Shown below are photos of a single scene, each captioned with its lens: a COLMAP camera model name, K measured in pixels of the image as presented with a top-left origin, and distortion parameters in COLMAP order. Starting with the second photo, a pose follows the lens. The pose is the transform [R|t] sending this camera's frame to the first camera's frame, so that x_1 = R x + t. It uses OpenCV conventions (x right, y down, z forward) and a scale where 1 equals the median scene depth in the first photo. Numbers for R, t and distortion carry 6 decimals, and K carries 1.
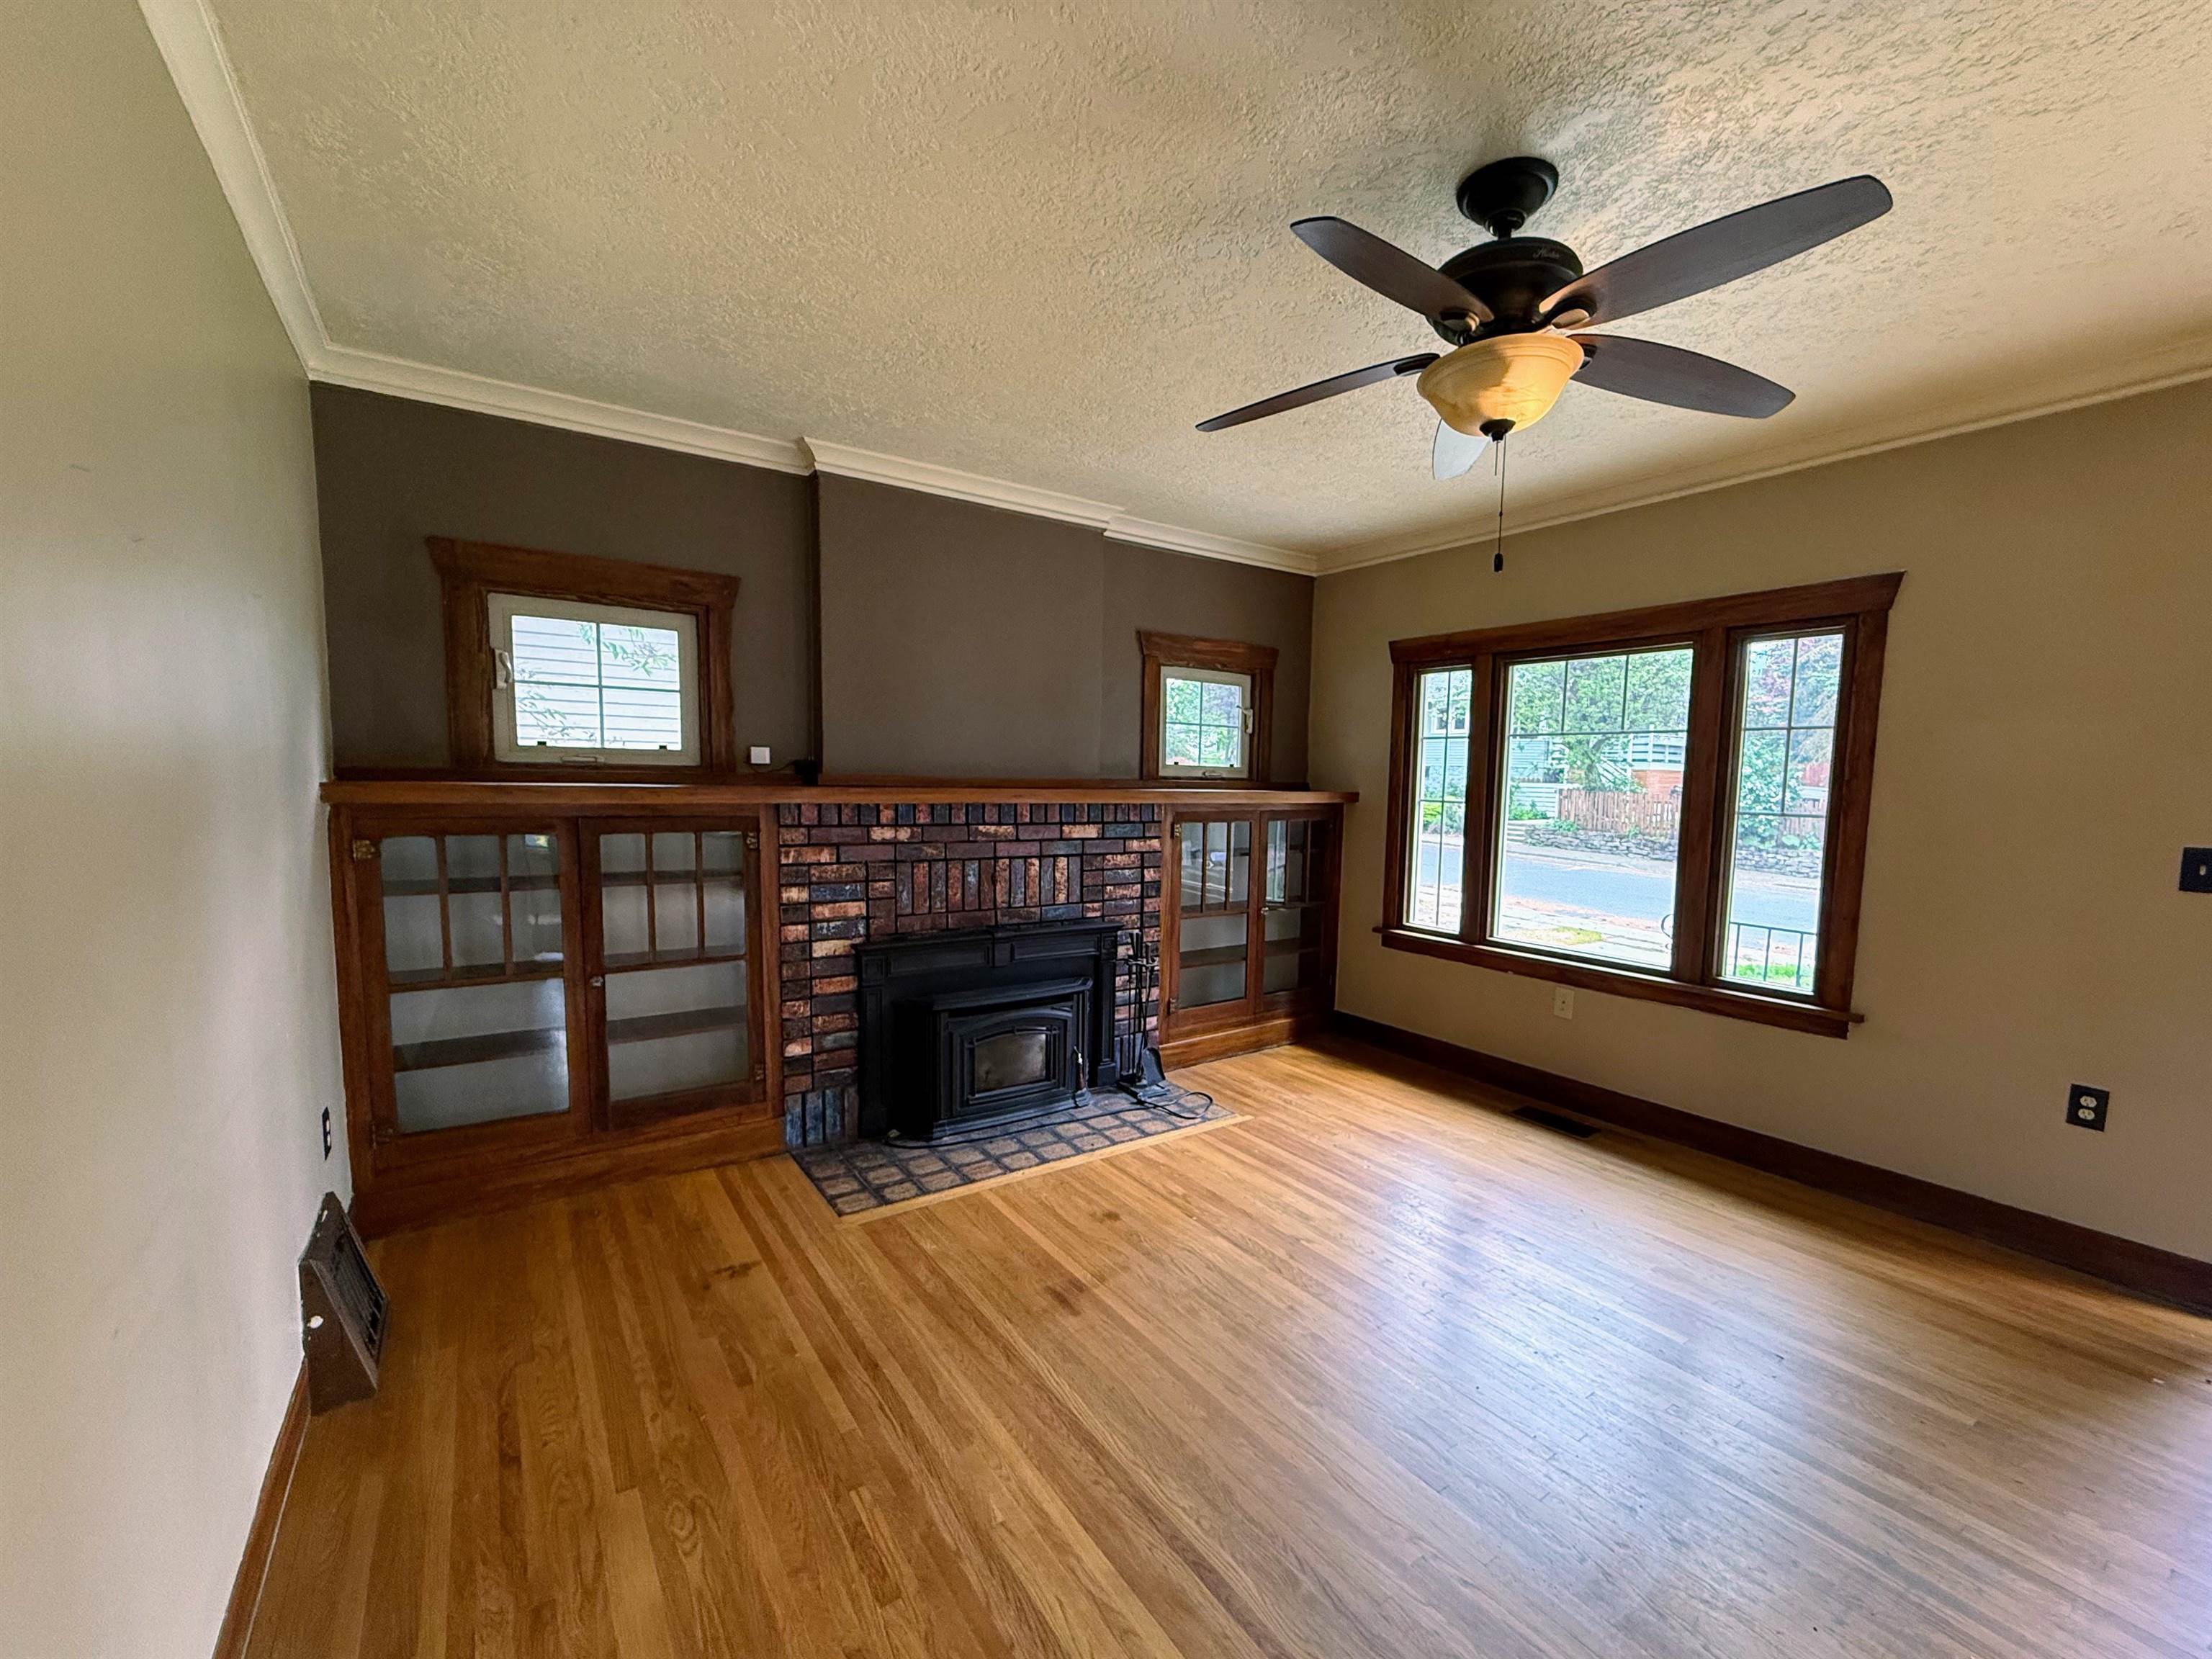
lens RADIAL K [[931.5, 0, 1162.5], [0, 931.5, 867.6], [0, 0, 1]] dist [-0.002391, -0.000220]
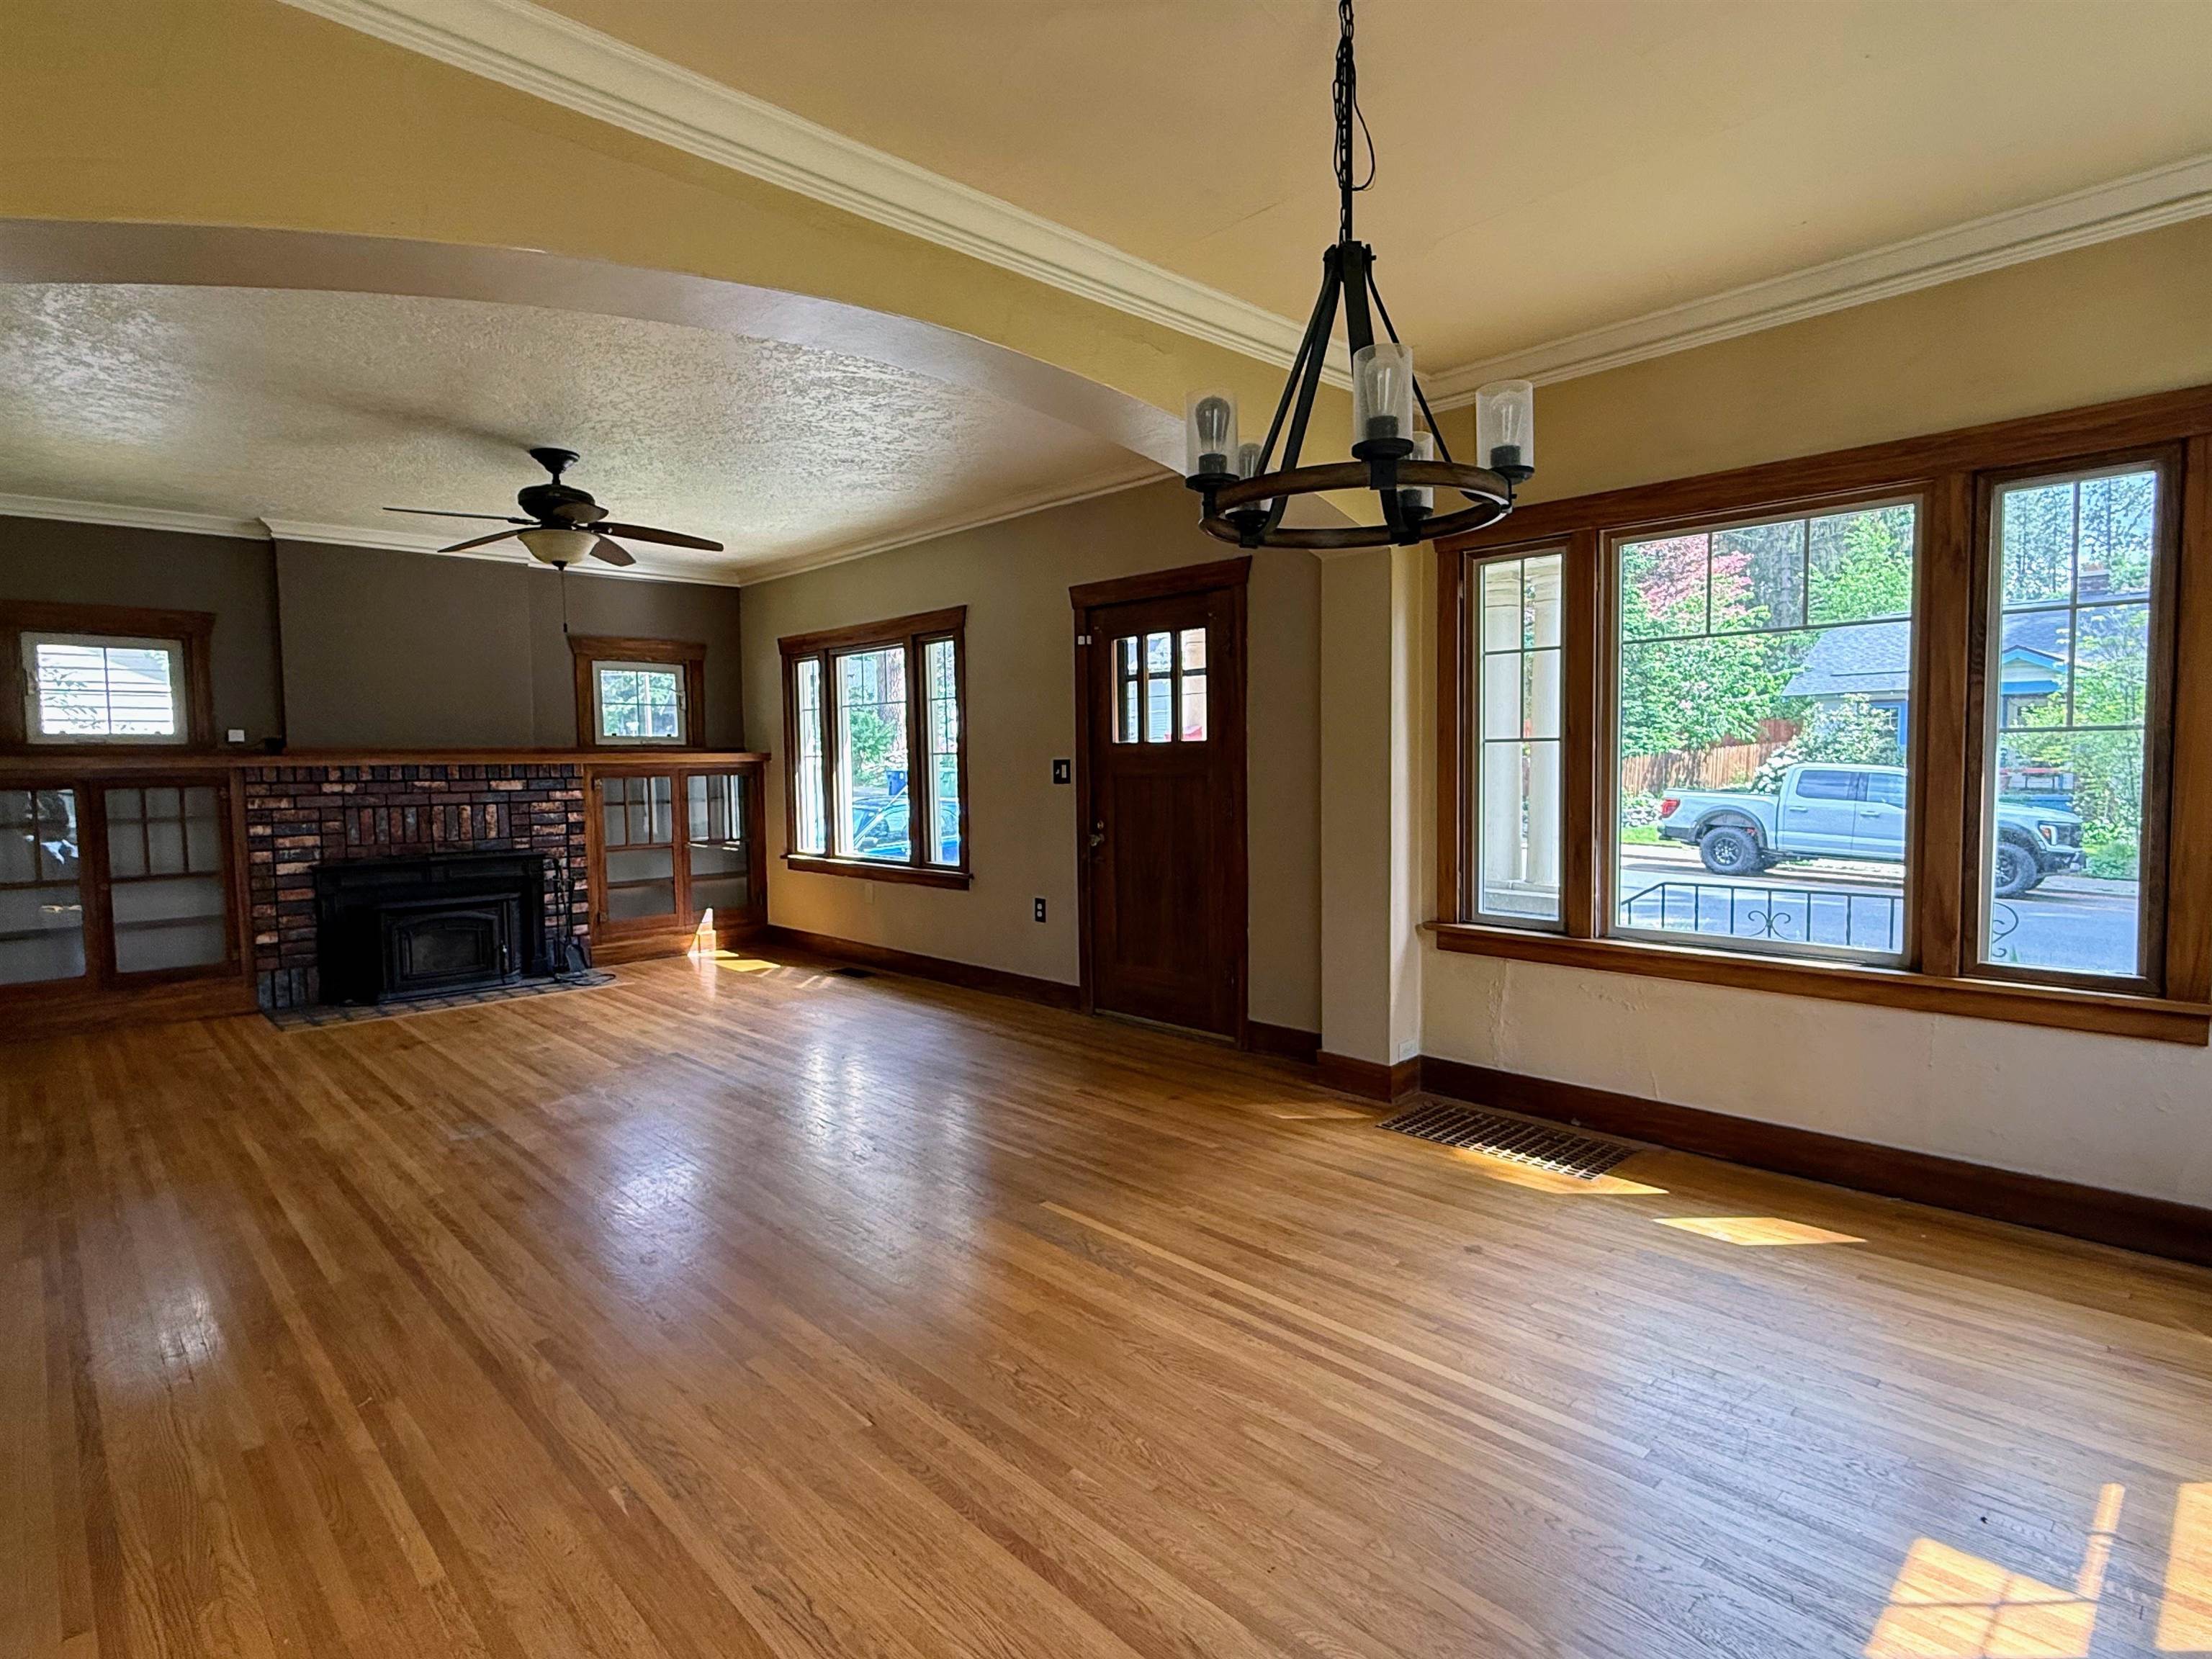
lens RADIAL K [[1142.5, 0, 1106.0], [0, 1142.5, 829.5], [0, 0, 1]] dist [0.000448, 0.001564]
pose [[0.990426, -0.040855, 0.131864, 0.614279], [0.045590, 0.998412, -0.033088, 0.133612], [-0.130303, 0.038783, 0.990715, -0.850215]]
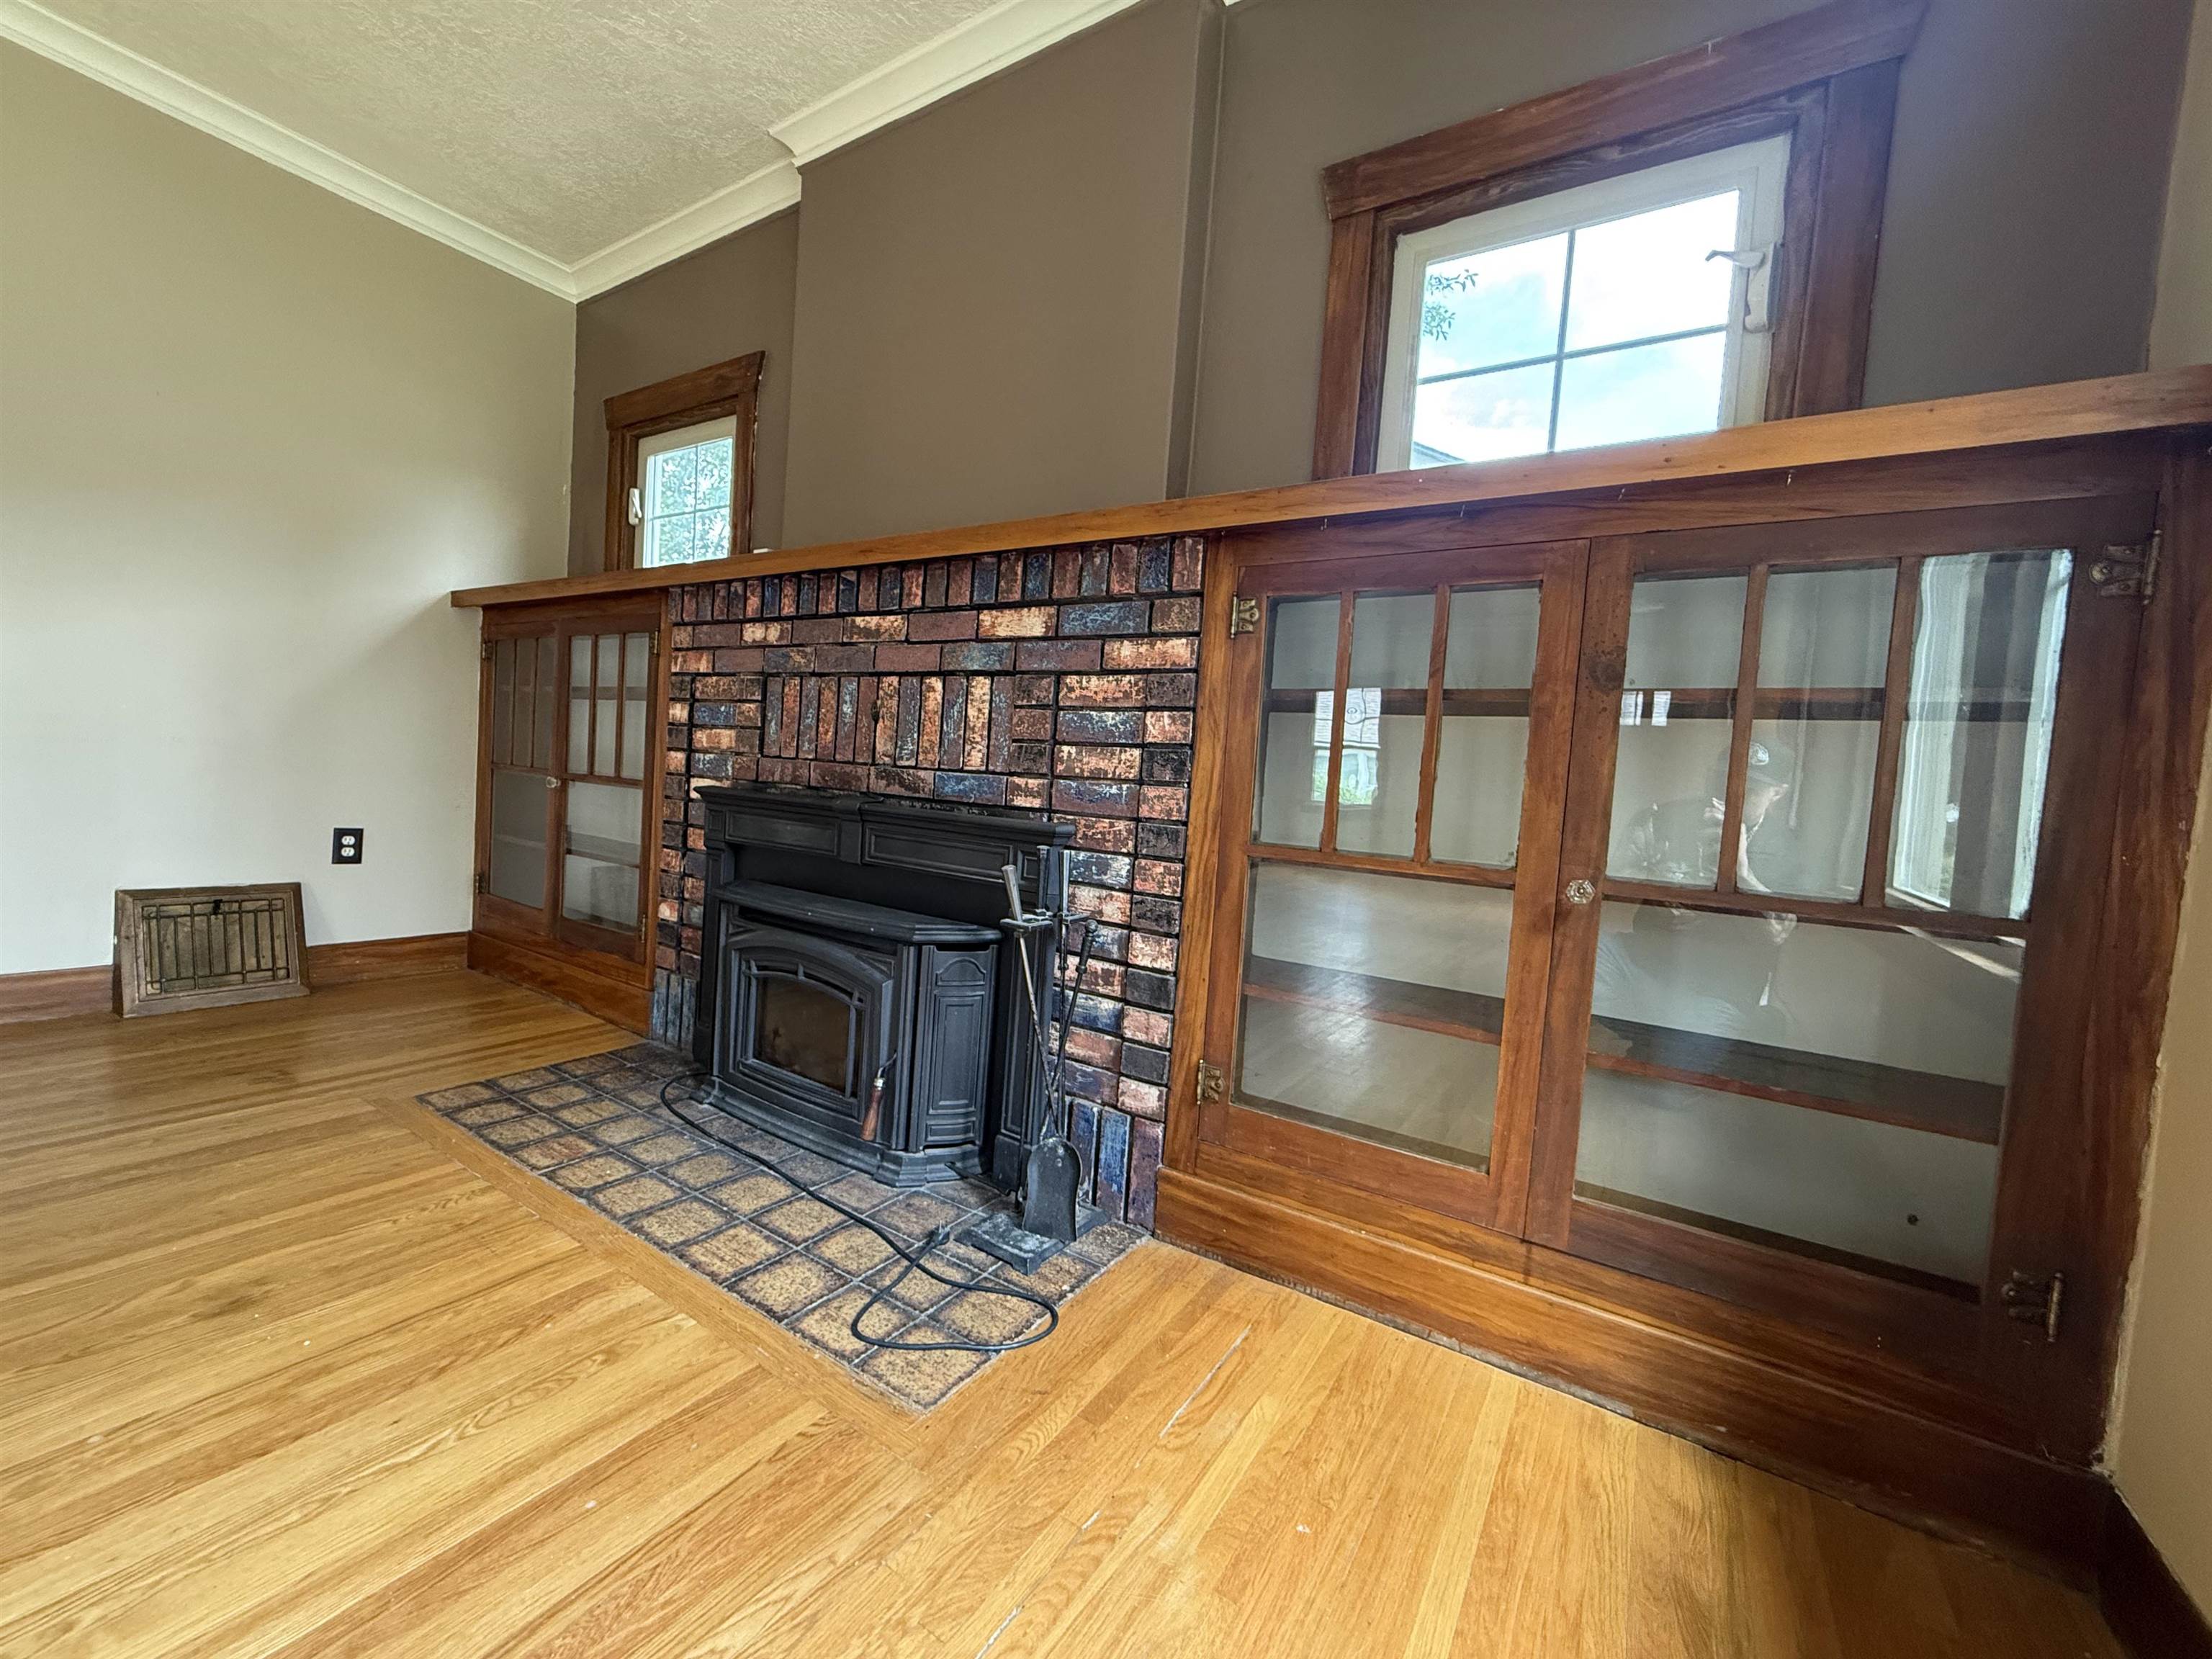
lens RADIAL K [[883.9, 0, 1092.3], [0, 883.9, 822.1], [0, 0, 1]] dist [-0.001273, -0.000294]
pose [[0.354398, 0.051510, -0.933675, 0.392309], [-0.153778, 0.988098, -0.003857, 0.063626], [0.922364, 0.144945, 0.358101, 0.976535]]
